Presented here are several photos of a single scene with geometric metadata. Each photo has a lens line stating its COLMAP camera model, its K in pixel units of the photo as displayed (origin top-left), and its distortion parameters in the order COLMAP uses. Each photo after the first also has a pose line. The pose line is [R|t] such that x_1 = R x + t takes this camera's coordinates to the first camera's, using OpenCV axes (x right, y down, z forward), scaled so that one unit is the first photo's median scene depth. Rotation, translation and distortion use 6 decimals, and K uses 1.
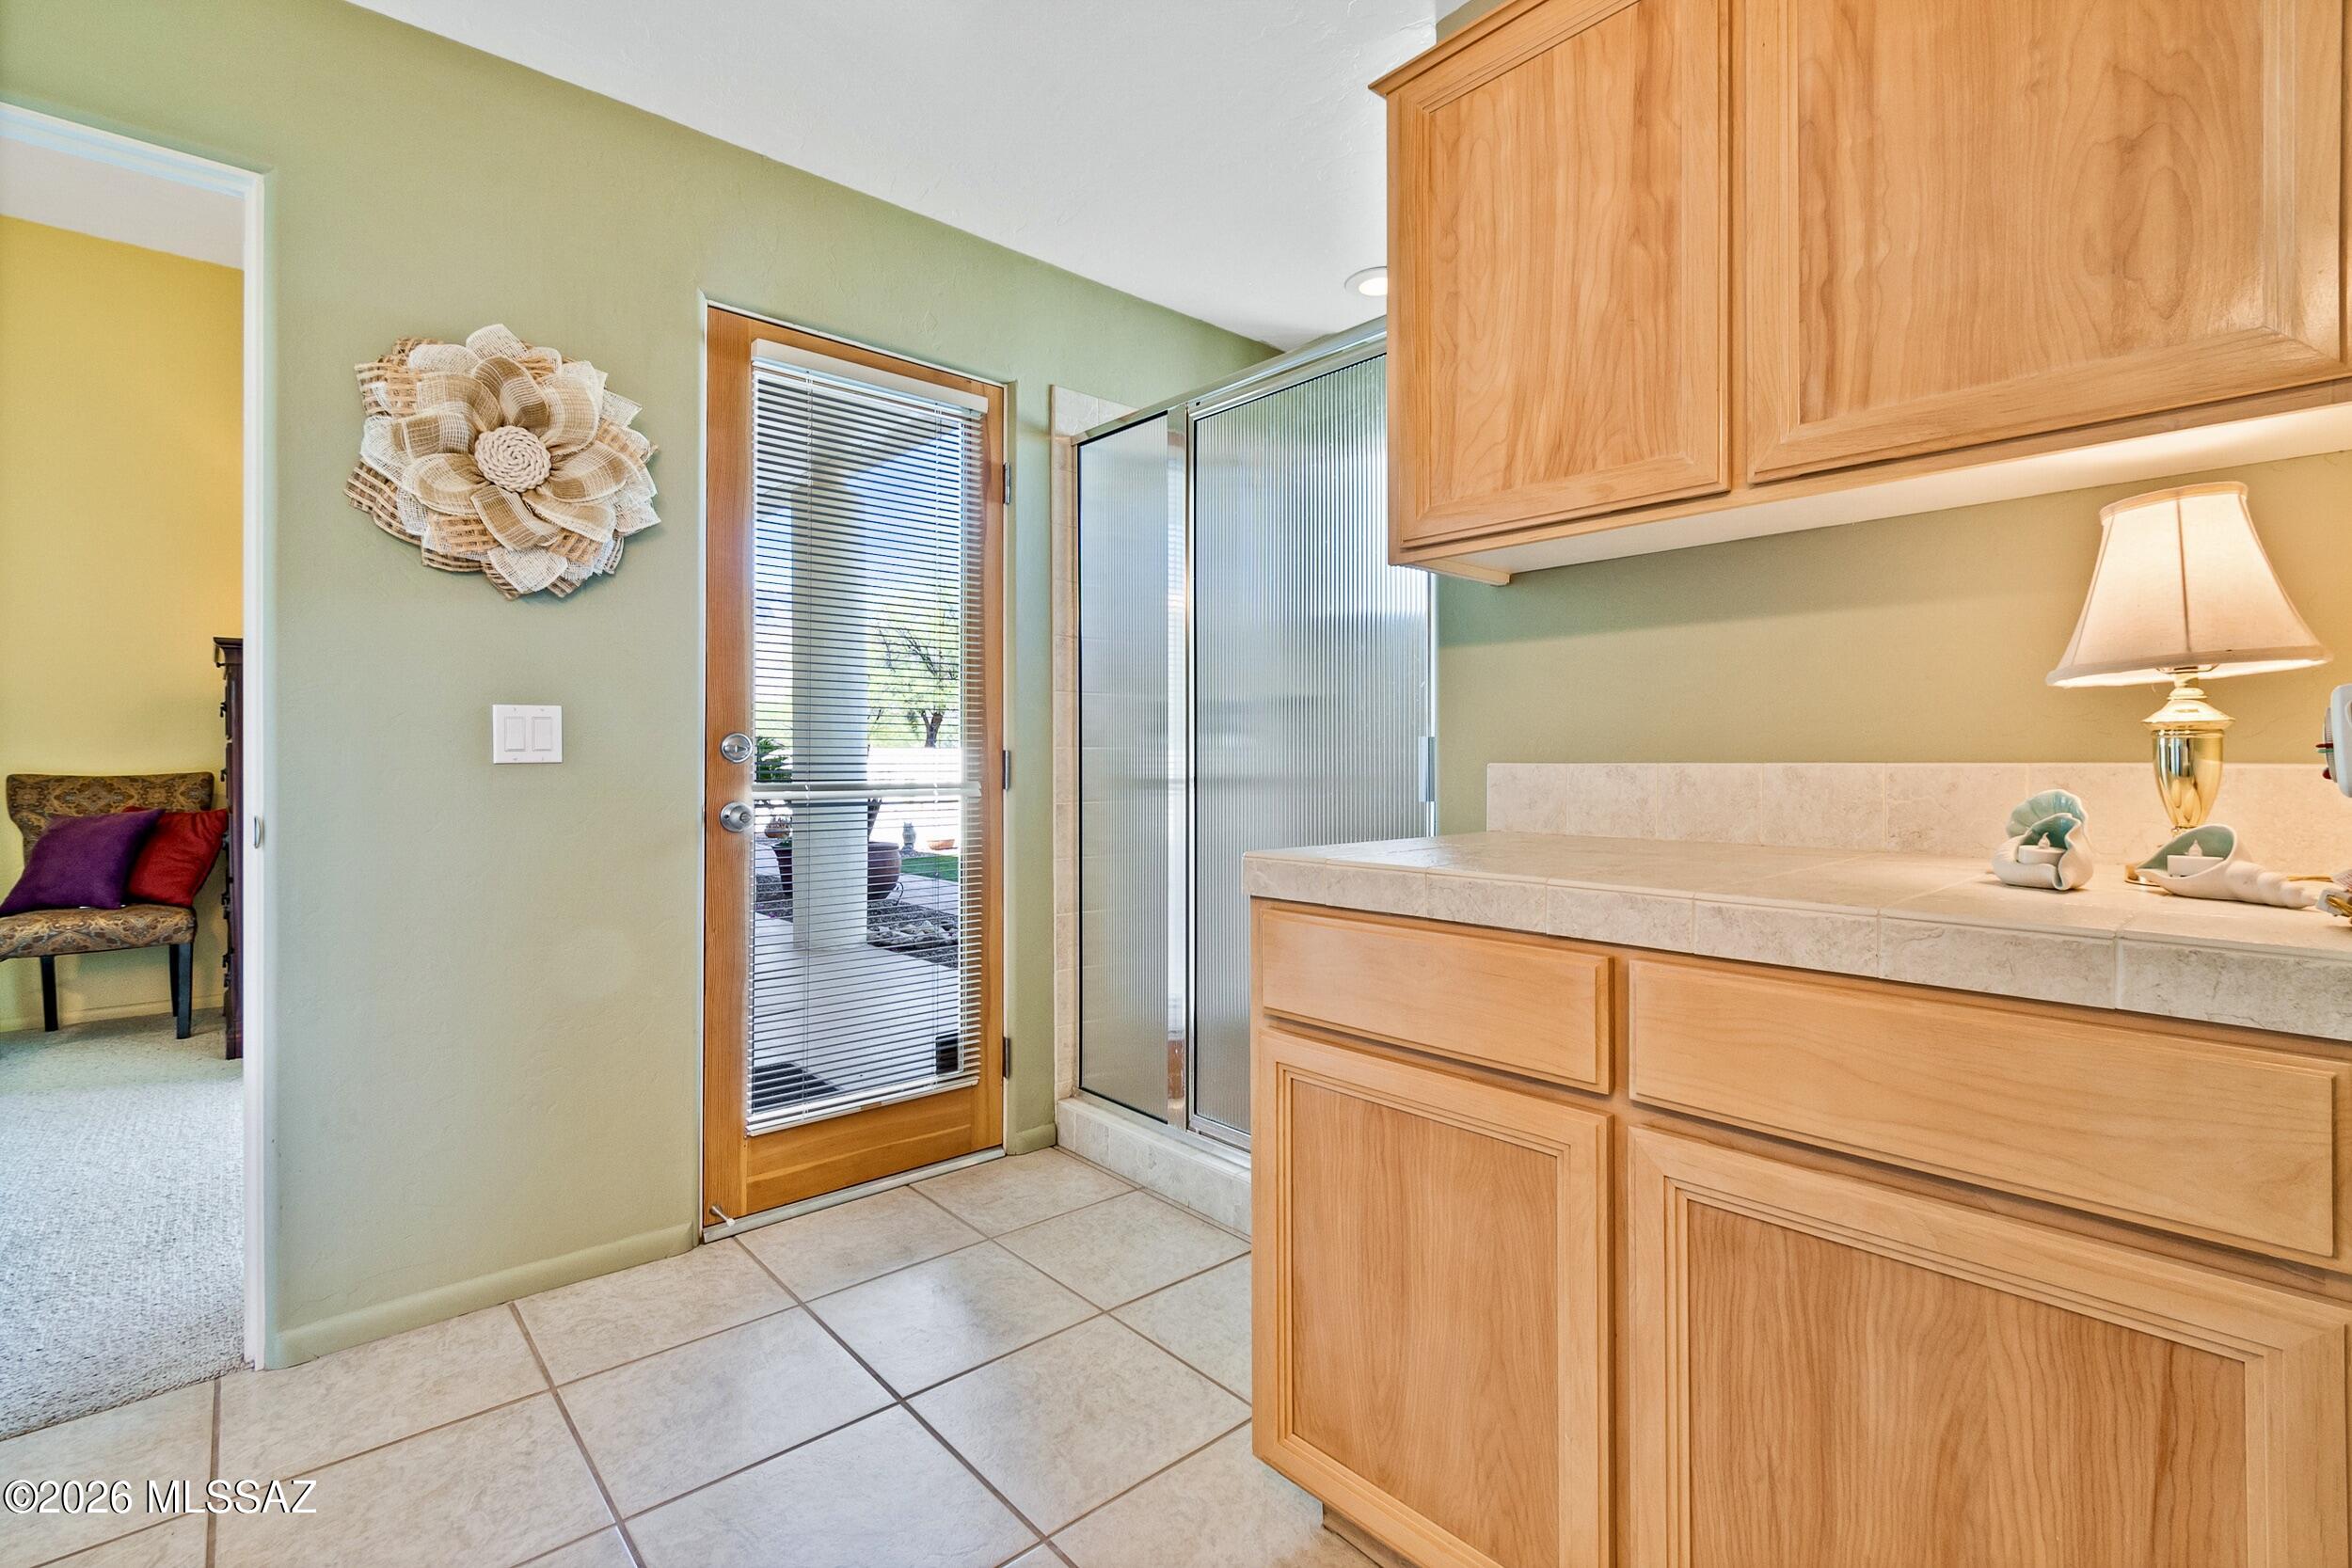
lens RADIAL K [[1076.2, 0, 1188.2], [0, 1076.2, 759.4], [0, 0, 1]] dist [-0.000660, -0.000494]
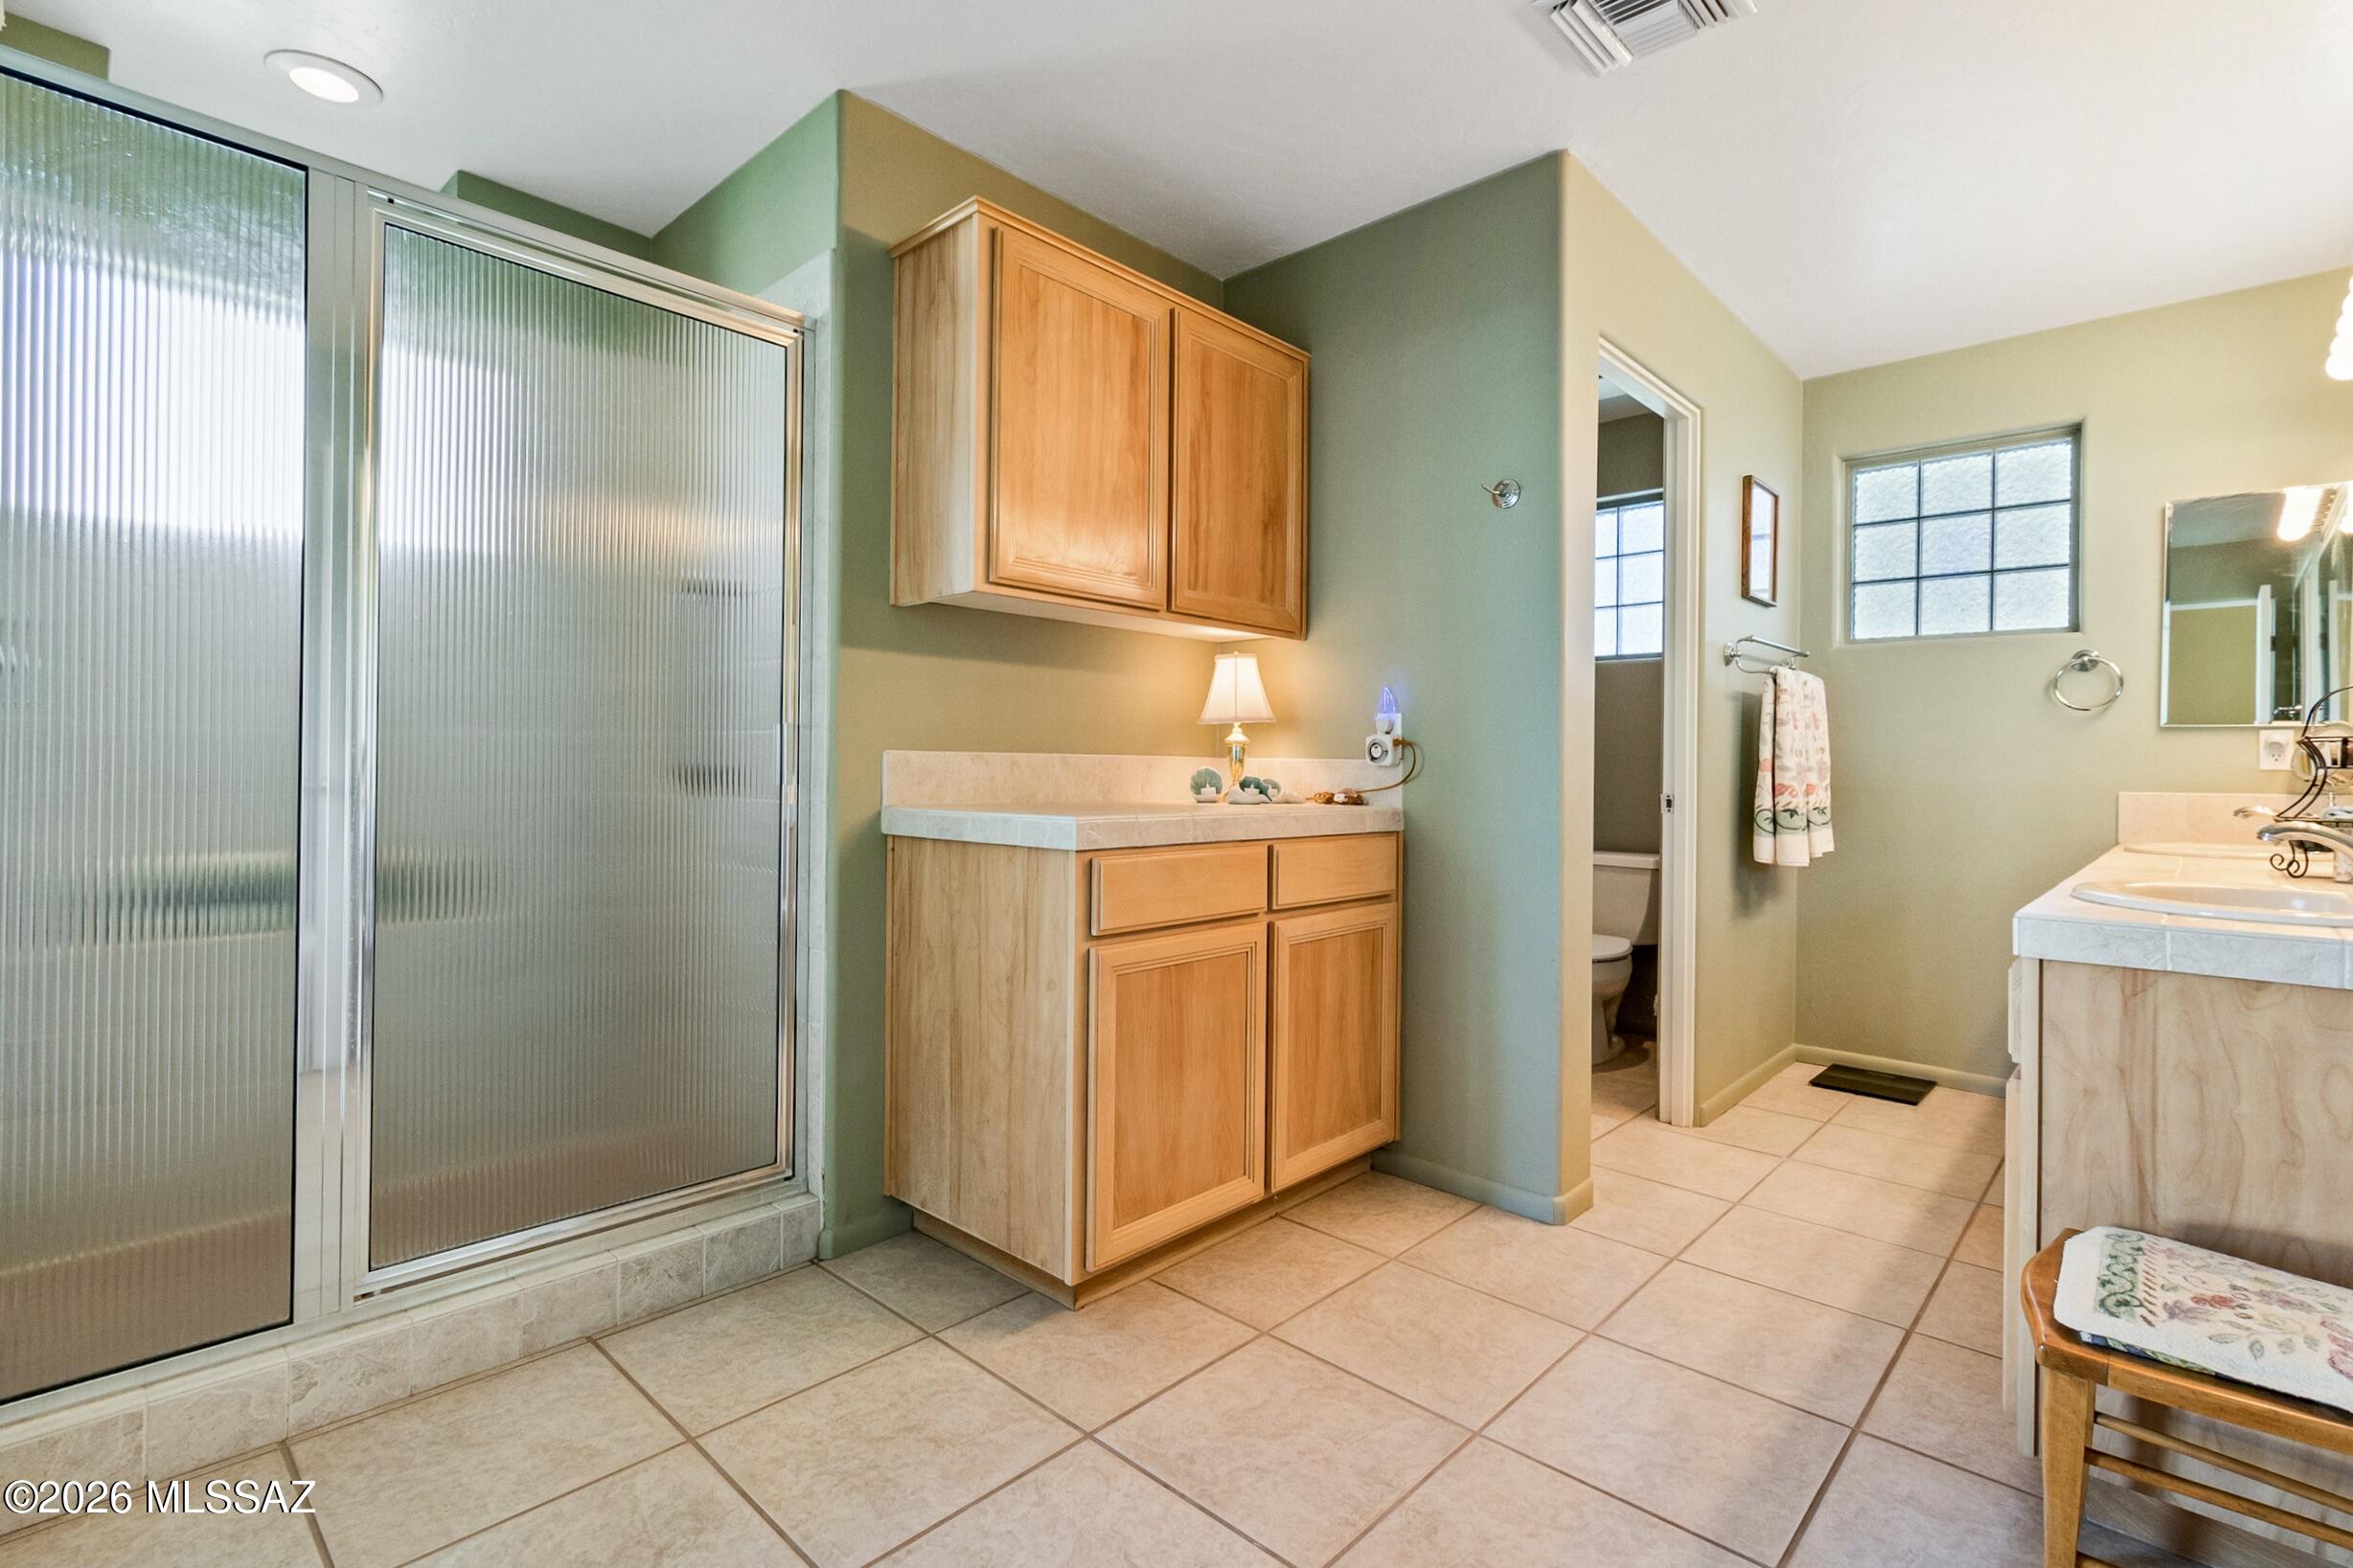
lens RADIAL K [[1076.6, 0, 1186.4], [0, 1076.6, 778.1], [0, 0, 1]] dist [-0.000660, -0.000494]
pose [[-0.097837, -0.007341, 0.995175, -1.471890], [-0.009851, 0.999931, 0.006407, 0.036392], [-0.995154, -0.009177, -0.097903, 1.192757]]
